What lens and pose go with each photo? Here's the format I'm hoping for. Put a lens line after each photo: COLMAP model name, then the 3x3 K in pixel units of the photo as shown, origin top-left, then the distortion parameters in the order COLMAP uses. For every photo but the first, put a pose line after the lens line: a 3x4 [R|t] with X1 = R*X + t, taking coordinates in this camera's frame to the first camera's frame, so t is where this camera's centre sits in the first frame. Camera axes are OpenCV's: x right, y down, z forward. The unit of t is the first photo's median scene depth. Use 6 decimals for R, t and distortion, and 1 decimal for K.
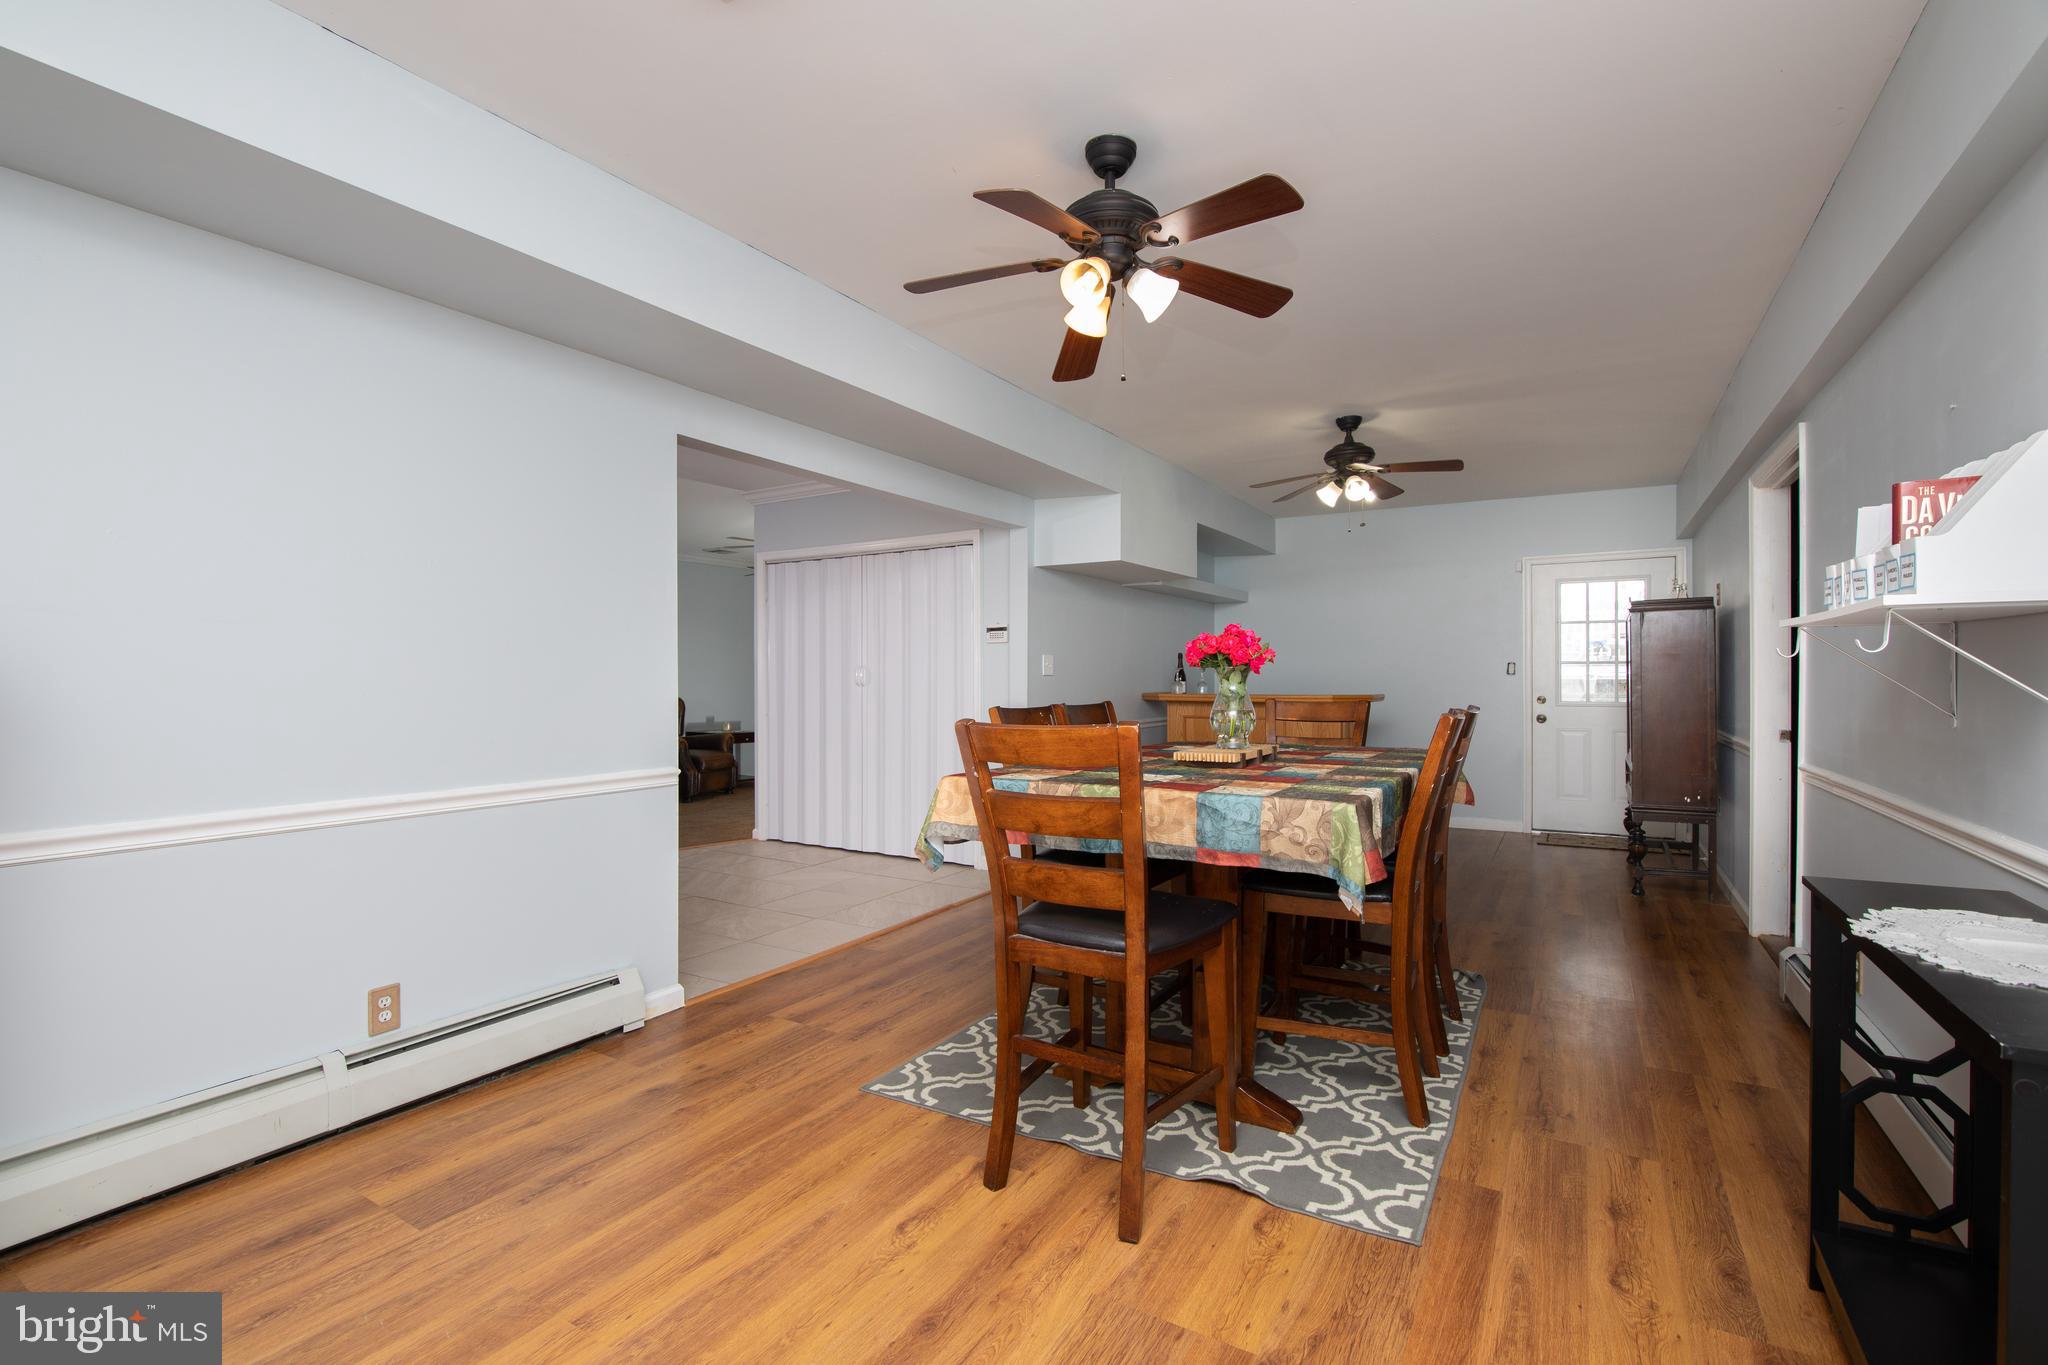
lens RADIAL K [[927.4, 0, 1021.6], [0, 927.4, 679.8], [0, 0, 1]] dist [-0.016514, -0.000276]
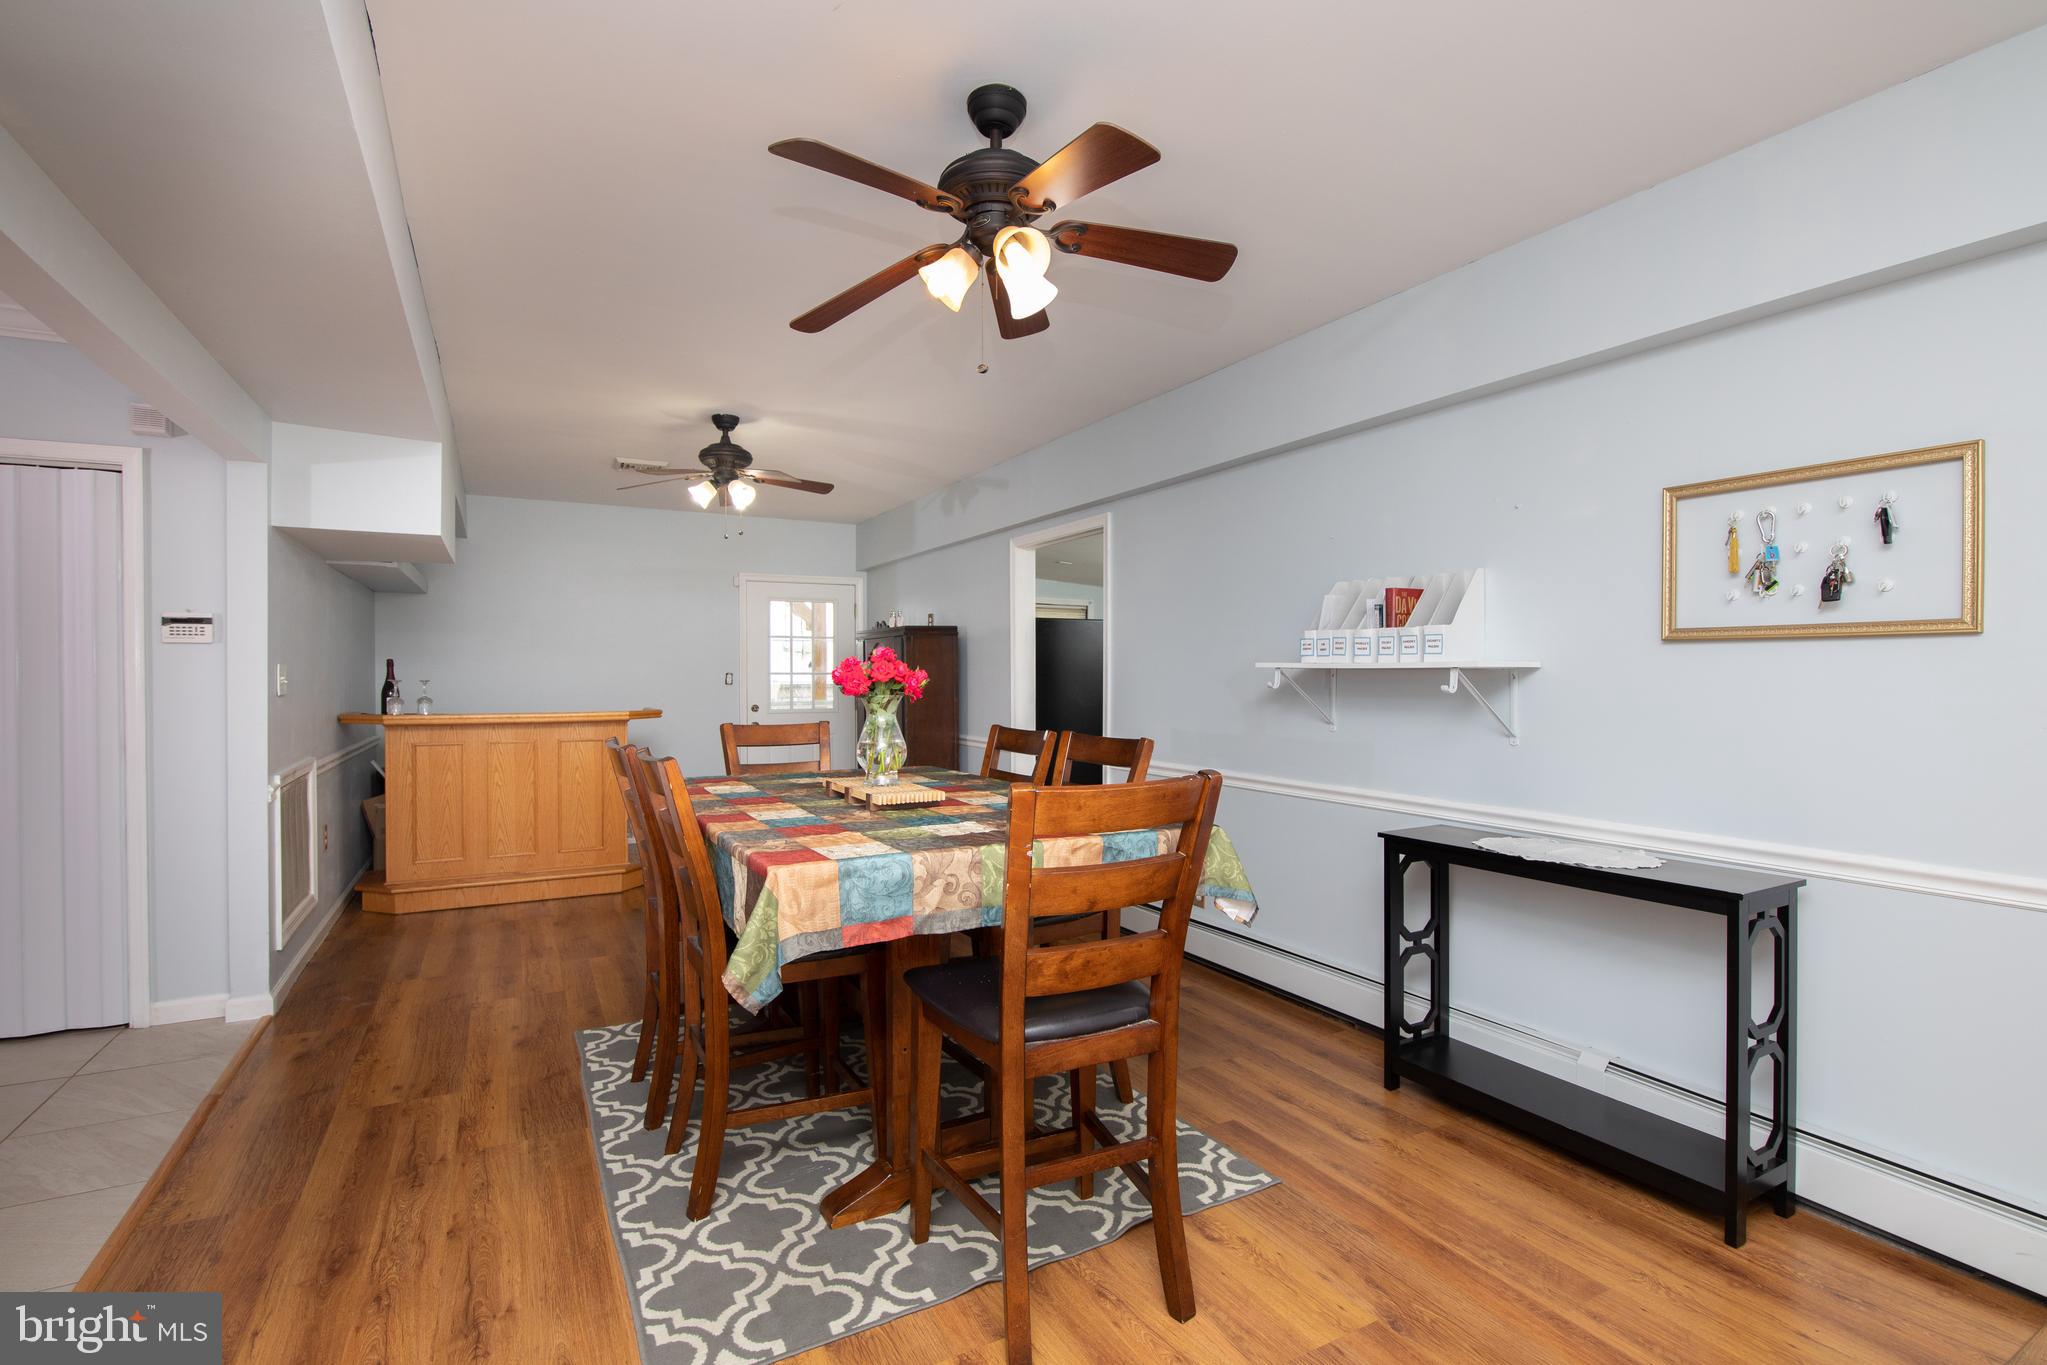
lens RADIAL K [[949.9, 0, 1014.7], [0, 949.9, 683.3], [0, 0, 1]] dist [-0.015183, -0.000197]
pose [[0.508548, -0.005632, 0.861015, -0.555564], [0.000924, 0.999982, 0.005995, -0.033718], [-0.861033, -0.002253, 0.508544, 0.456642]]
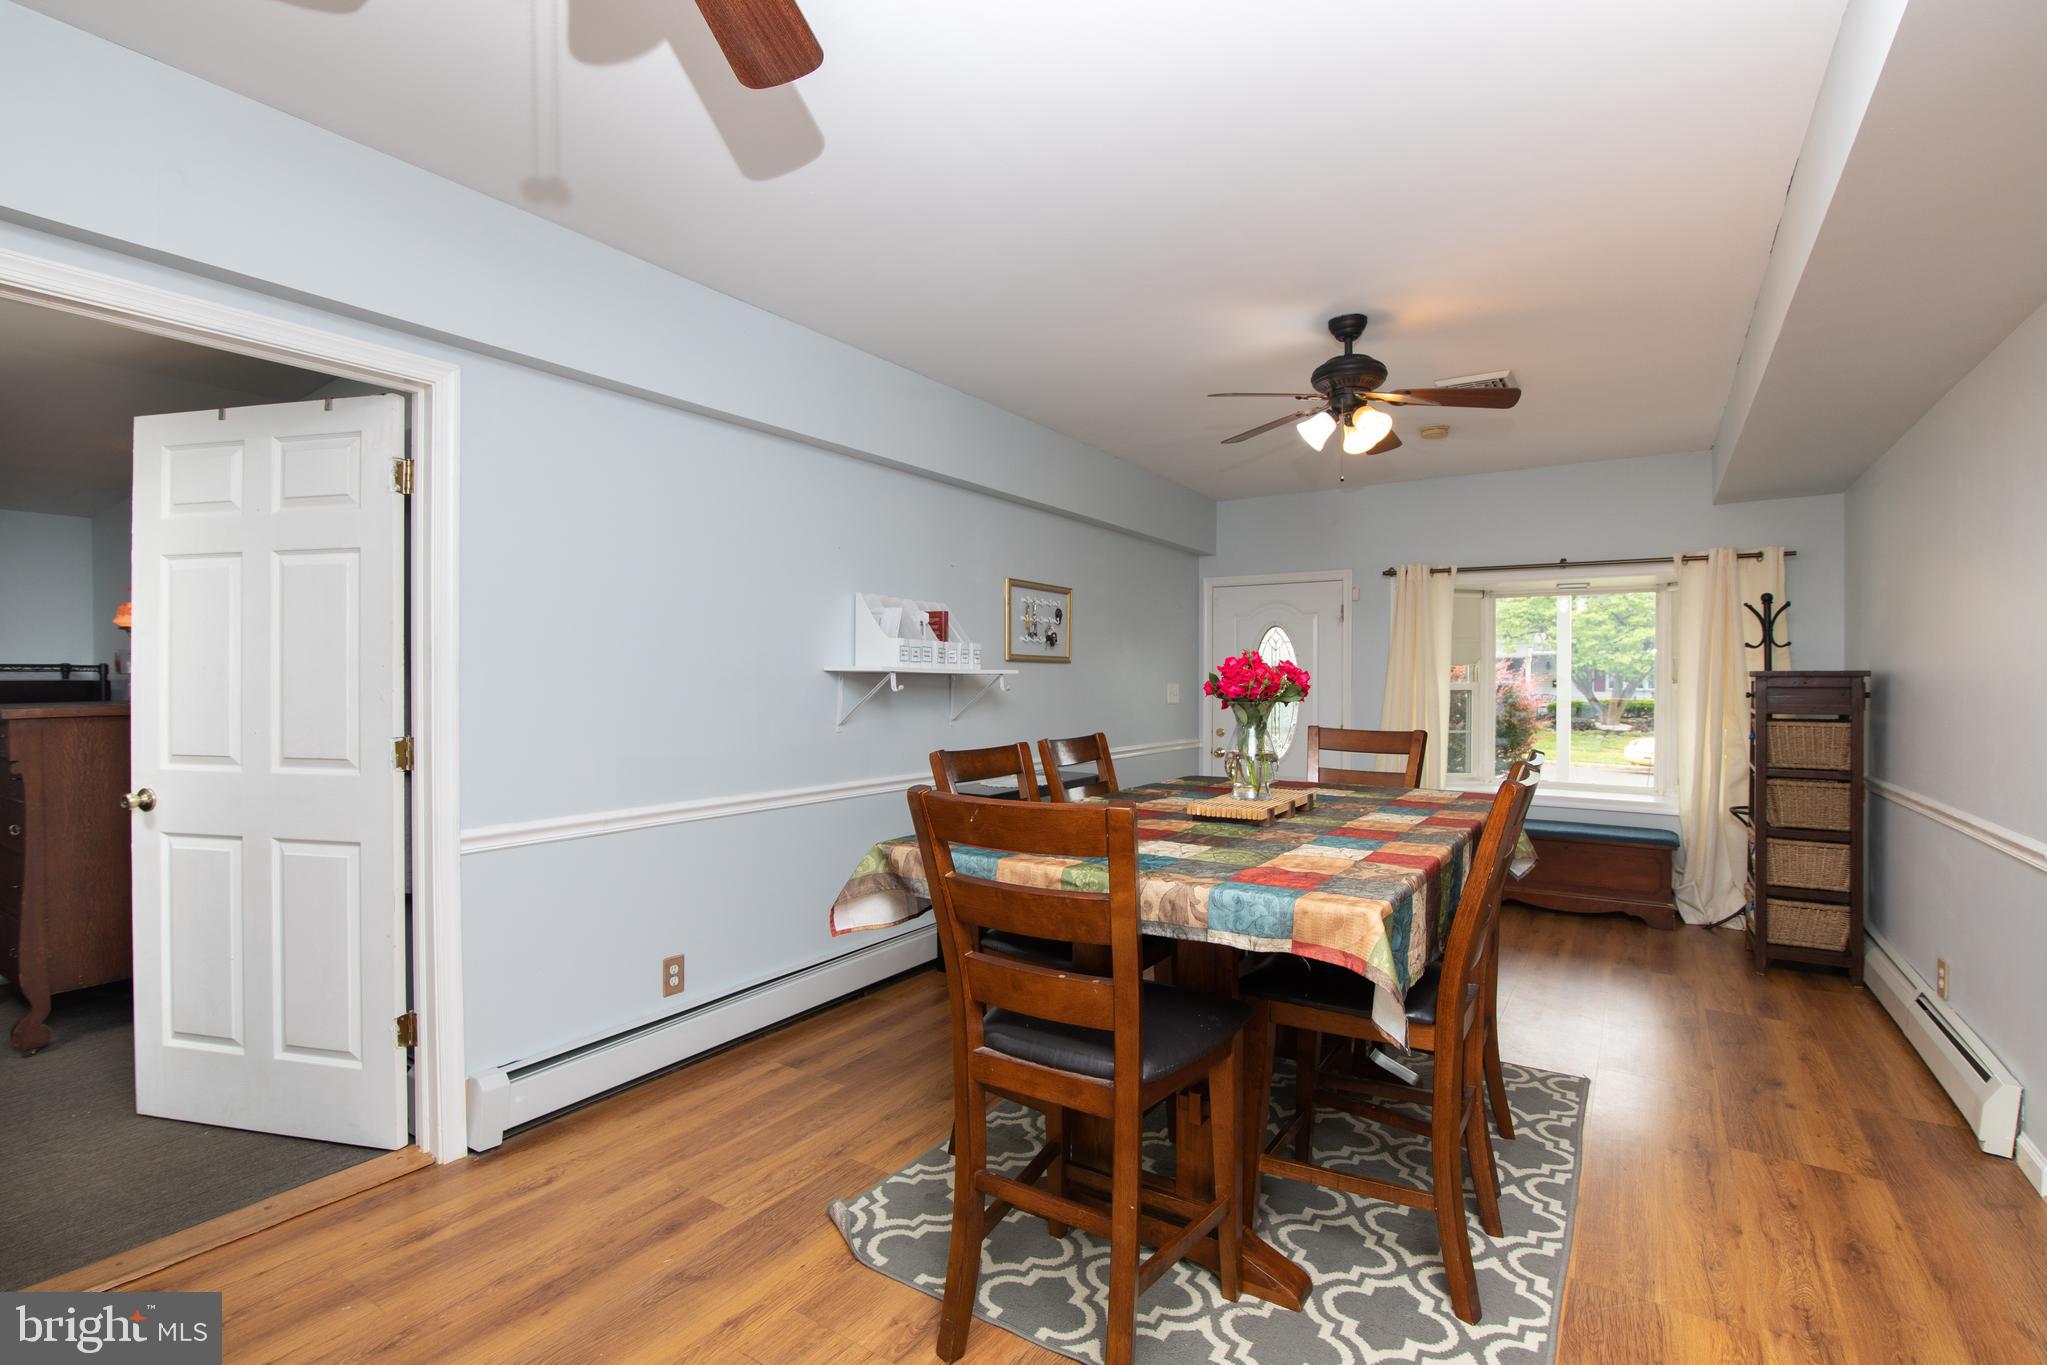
lens RADIAL K [[949.9, 0, 1014.7], [0, 949.9, 683.3], [0, 0, 1]] dist [-0.015183, -0.000197]
pose [[-0.998988, 0.000788, 0.044978, 0.437418], [0.001188, 0.999960, 0.008872, -0.042663], [-0.044969, 0.008916, -0.998949, 2.047505]]
